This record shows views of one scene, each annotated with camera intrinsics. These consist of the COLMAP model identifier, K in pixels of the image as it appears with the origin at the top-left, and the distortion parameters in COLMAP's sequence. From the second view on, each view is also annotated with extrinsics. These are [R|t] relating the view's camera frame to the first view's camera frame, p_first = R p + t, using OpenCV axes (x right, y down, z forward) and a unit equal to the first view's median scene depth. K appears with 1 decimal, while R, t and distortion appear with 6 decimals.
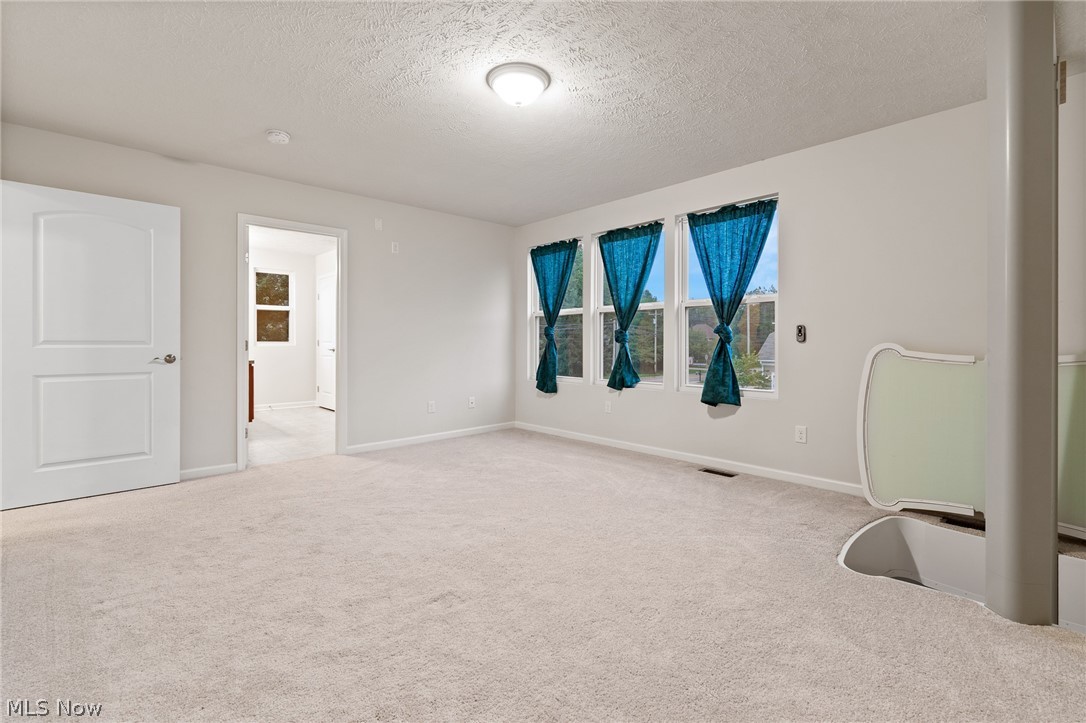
lens RADIAL K [[481.8, 0, 541.1], [0, 481.8, 340.1], [0, 0, 1]] dist [0.000519, -0.000023]
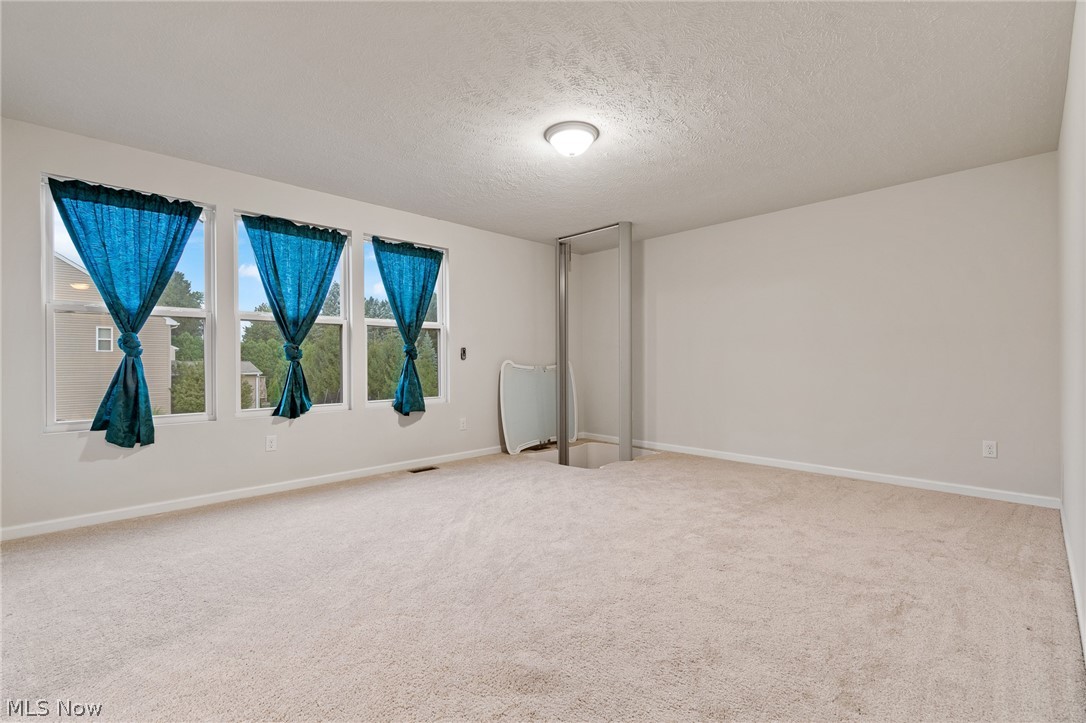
lens RADIAL K [[481.2, 0, 541.2], [0, 481.2, 363.9], [0, 0, 1]] dist [0.000649, -0.000160]
pose [[-0.033539, 0.000734, 0.999437, -0.758575], [0.003832, 0.999992, -0.000606, 0.015564], [-0.999430, 0.003809, -0.033542, 0.689907]]
